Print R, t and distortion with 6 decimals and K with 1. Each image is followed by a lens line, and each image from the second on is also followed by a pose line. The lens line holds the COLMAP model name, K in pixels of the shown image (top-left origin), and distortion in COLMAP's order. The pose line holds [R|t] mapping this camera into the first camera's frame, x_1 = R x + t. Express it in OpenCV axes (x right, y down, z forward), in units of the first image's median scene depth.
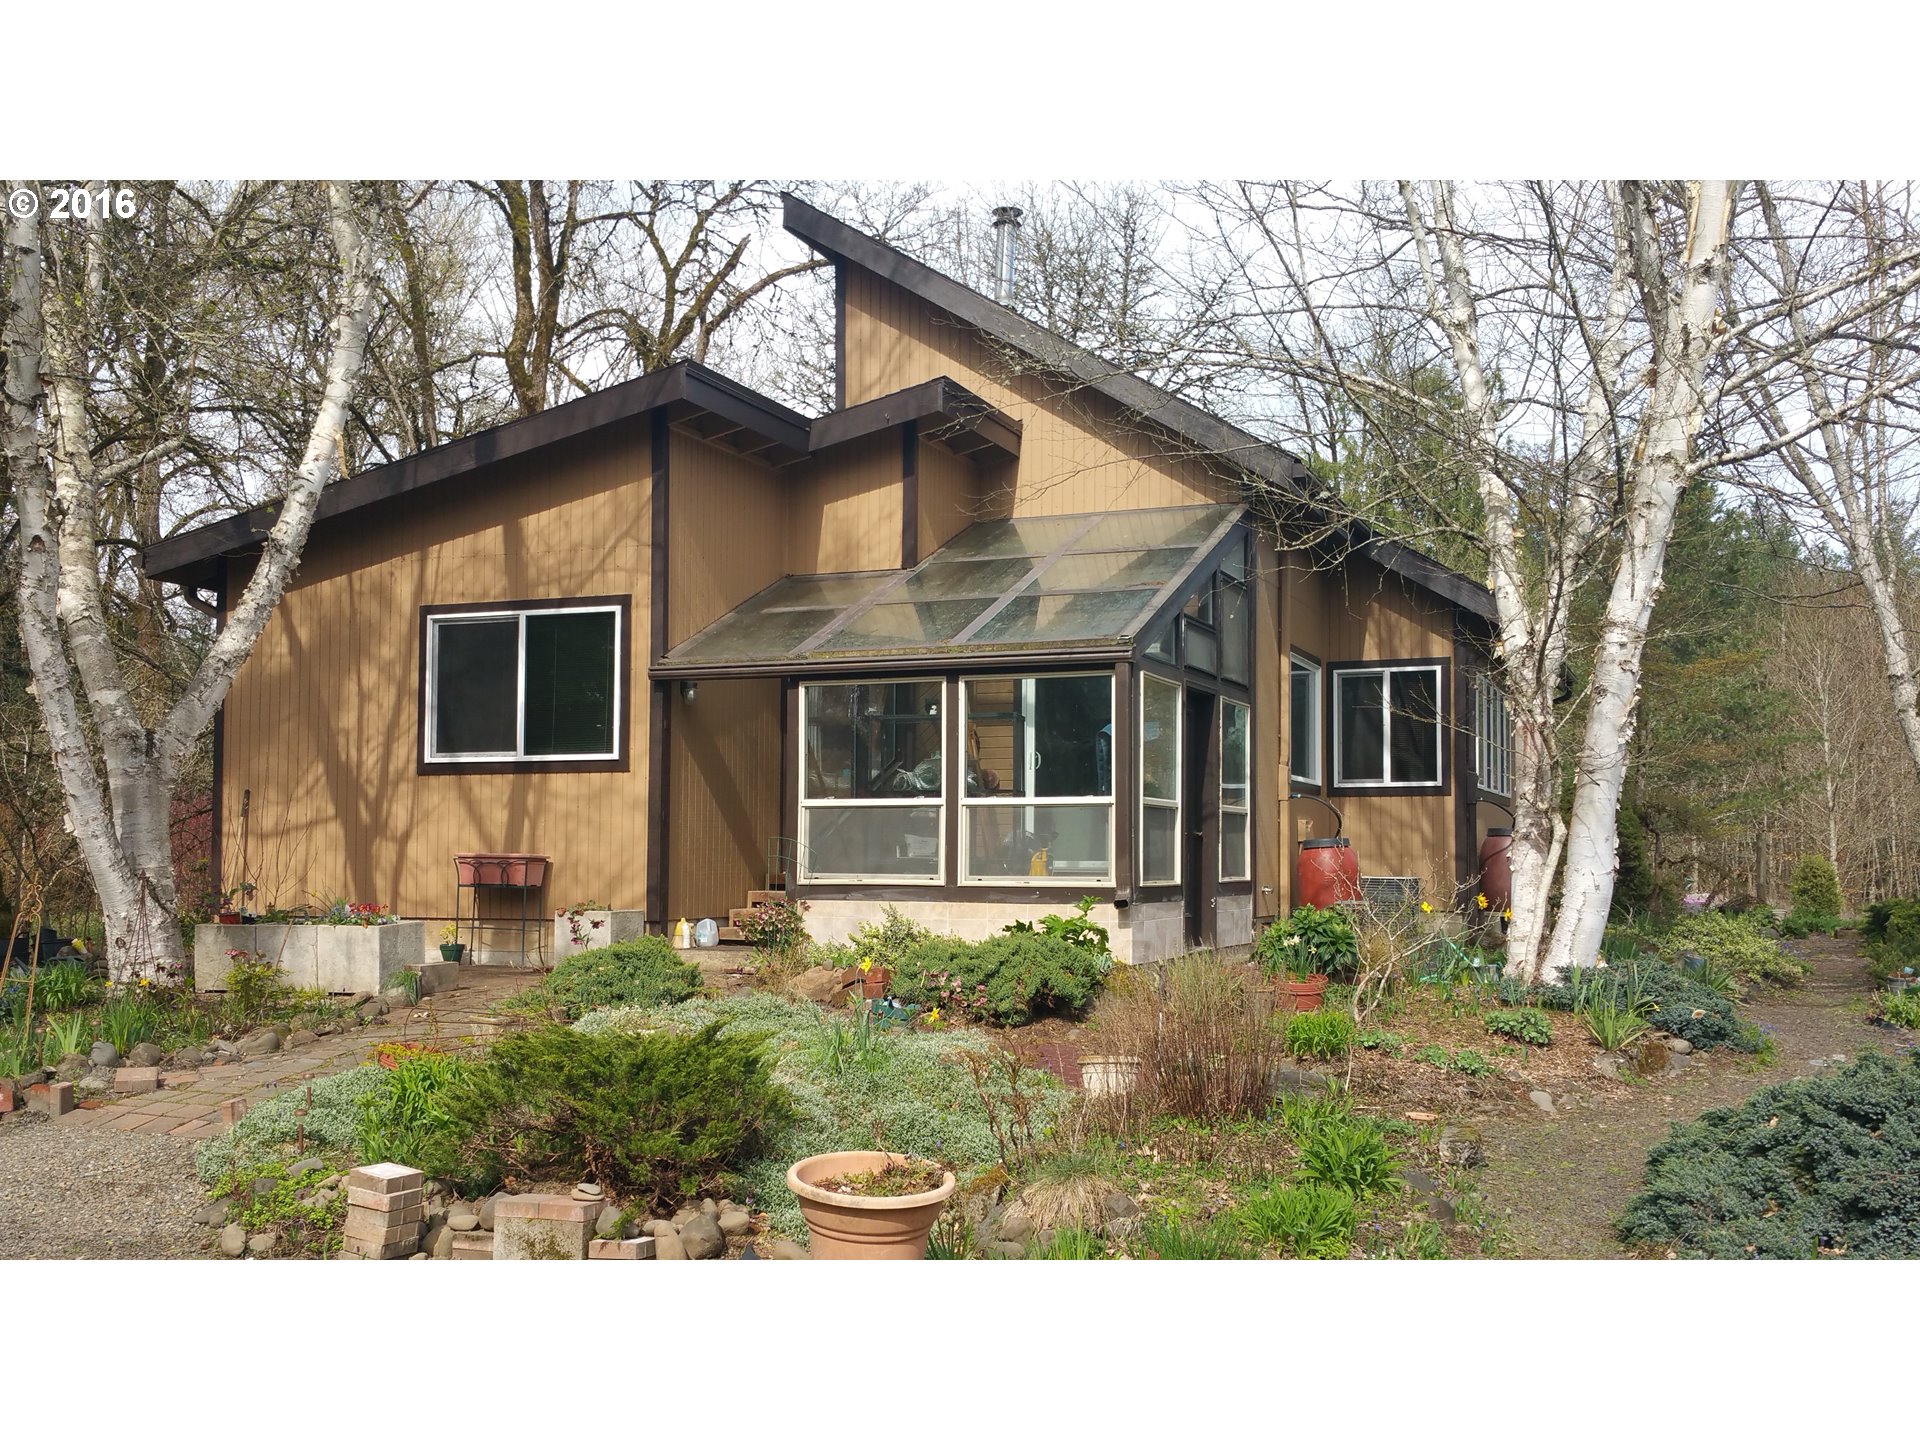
lens RADIAL K [[1152.9, 0, 955.8], [0, 1152.9, 734.1], [0, 0, 1]] dist [0.000711, -0.001010]
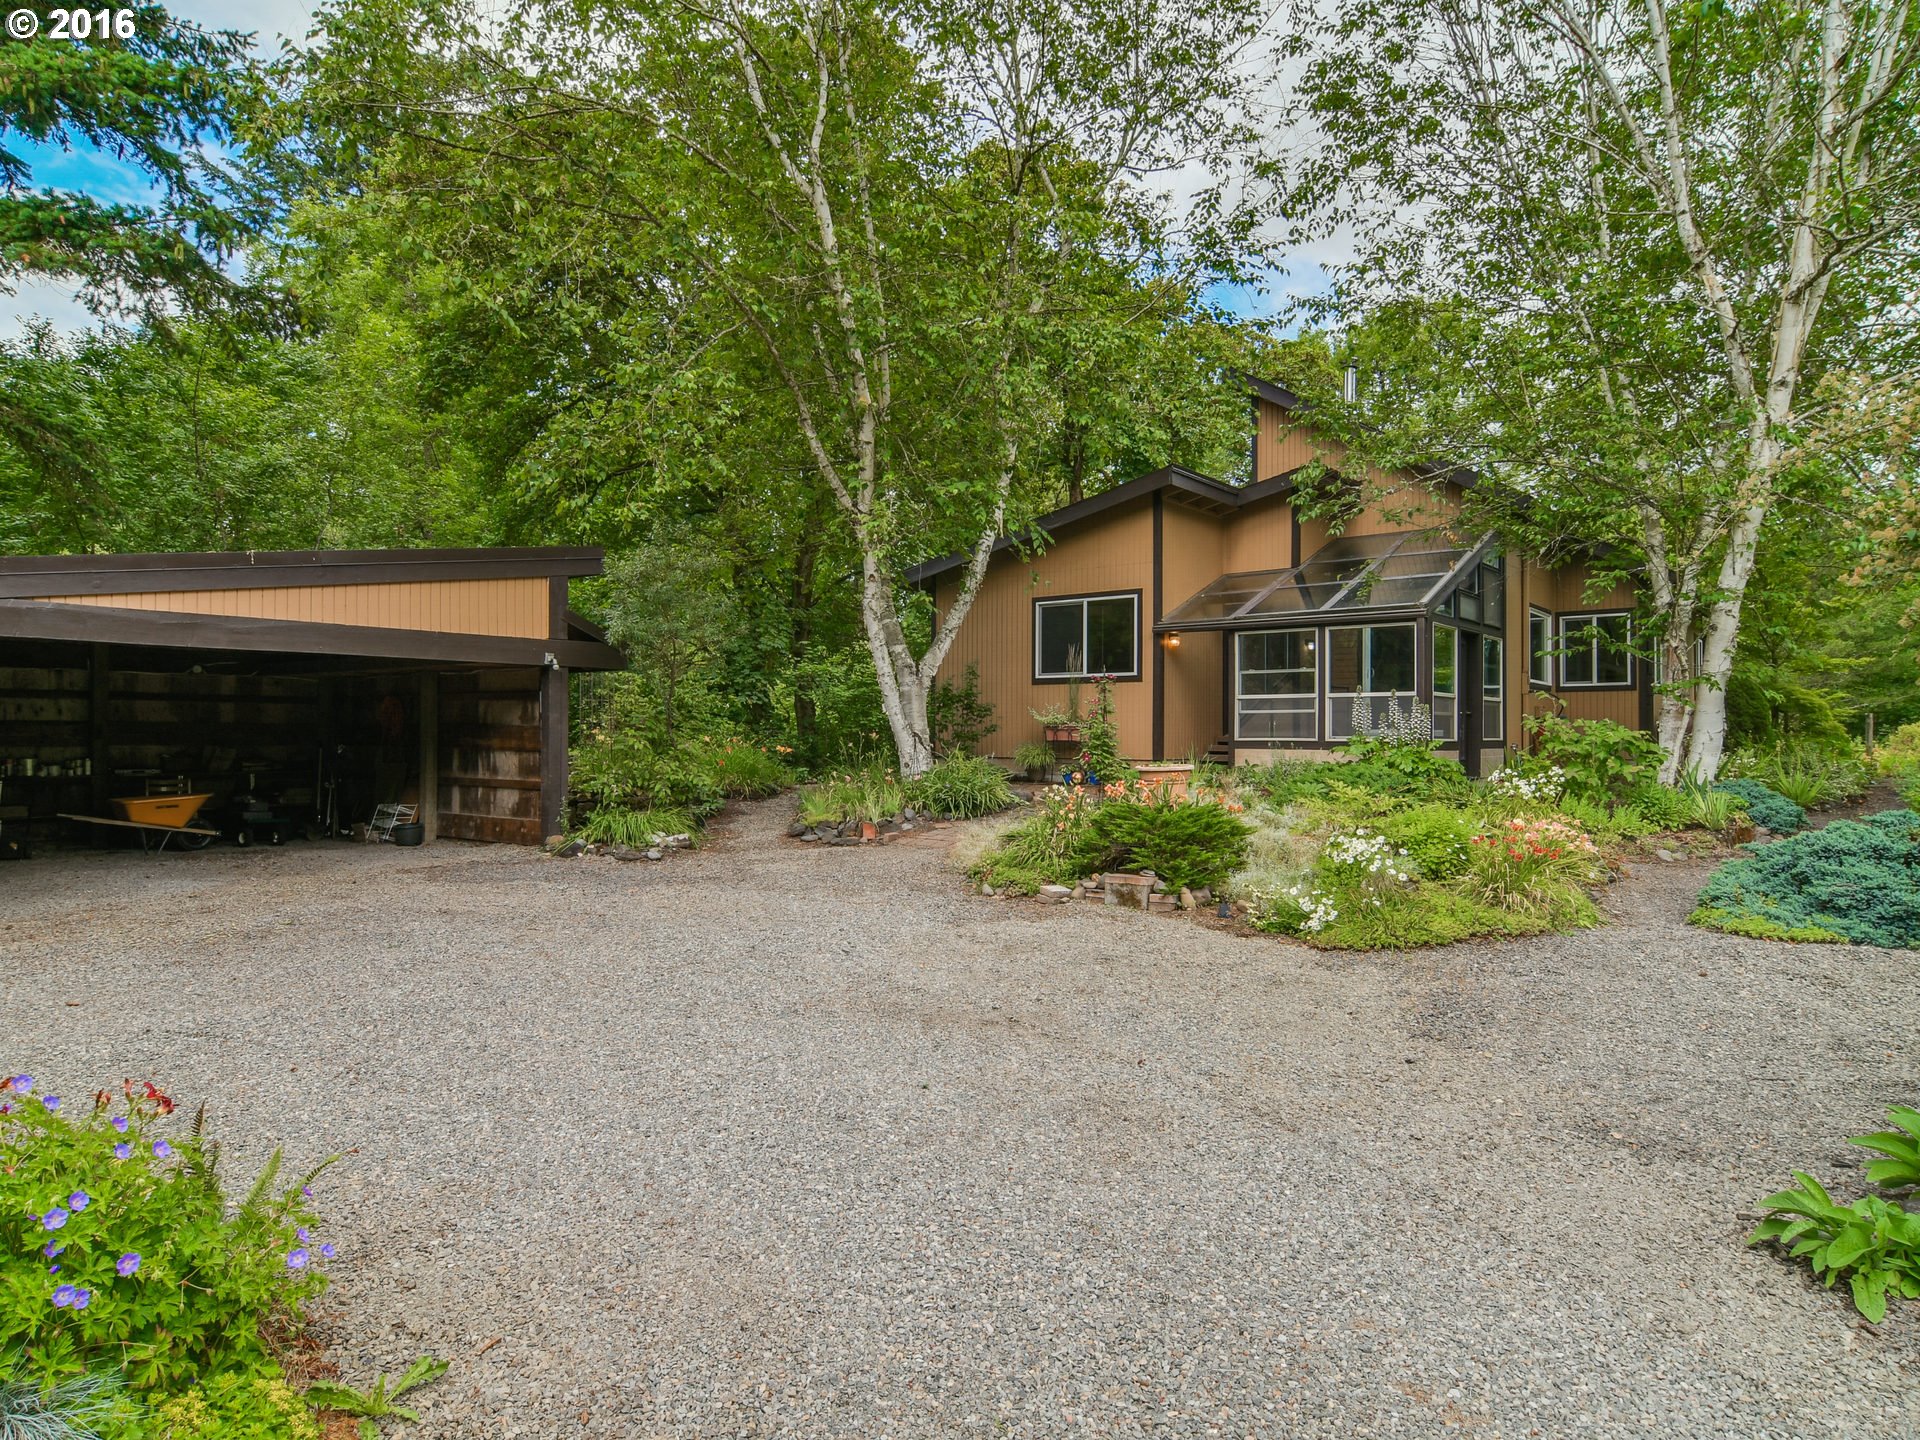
lens RADIAL K [[831.5, 0, 1043.8], [0, 831.5, 700.2], [0, 0, 1]] dist [-0.000257, -0.000073]
pose [[0.951629, -0.002290, -0.307241, -0.016396], [0.016835, 0.998859, 0.044699, -0.000846], [0.306788, -0.047710, 0.950581, -0.377228]]
